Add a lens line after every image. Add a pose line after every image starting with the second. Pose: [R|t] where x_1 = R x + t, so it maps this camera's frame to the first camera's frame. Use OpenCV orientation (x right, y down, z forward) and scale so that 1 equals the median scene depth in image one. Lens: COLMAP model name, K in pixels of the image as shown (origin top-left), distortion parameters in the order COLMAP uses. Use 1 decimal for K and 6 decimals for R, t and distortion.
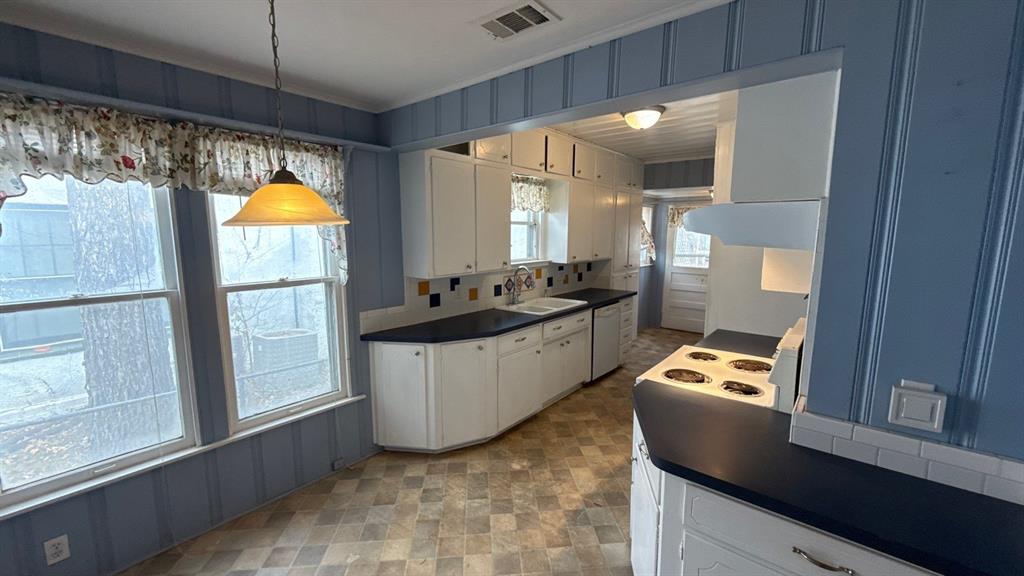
lens RADIAL K [[406.1, 0, 512.7], [0, 406.1, 288.3], [0, 0, 1]] dist [0.000573, 0.000160]
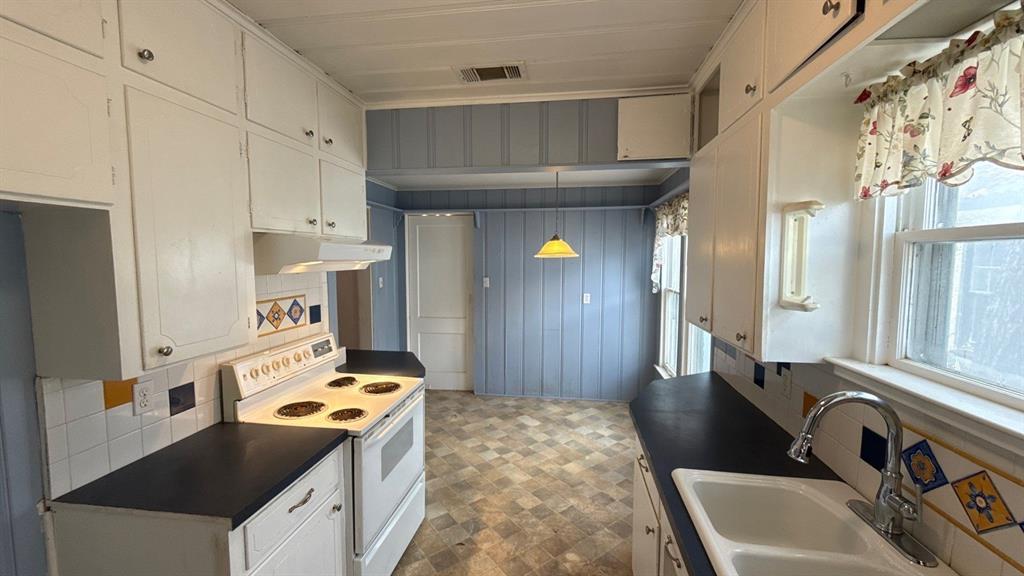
lens RADIAL K [[406.1, 0, 512.7], [0, 406.1, 288.3], [0, 0, 1]] dist [0.000573, 0.000160]
pose [[-0.852294, 0.037929, -0.521685, 0.587154], [-0.076665, 0.977538, 0.196322, -0.255777], [0.517414, 0.207319, -0.830242, 1.752564]]
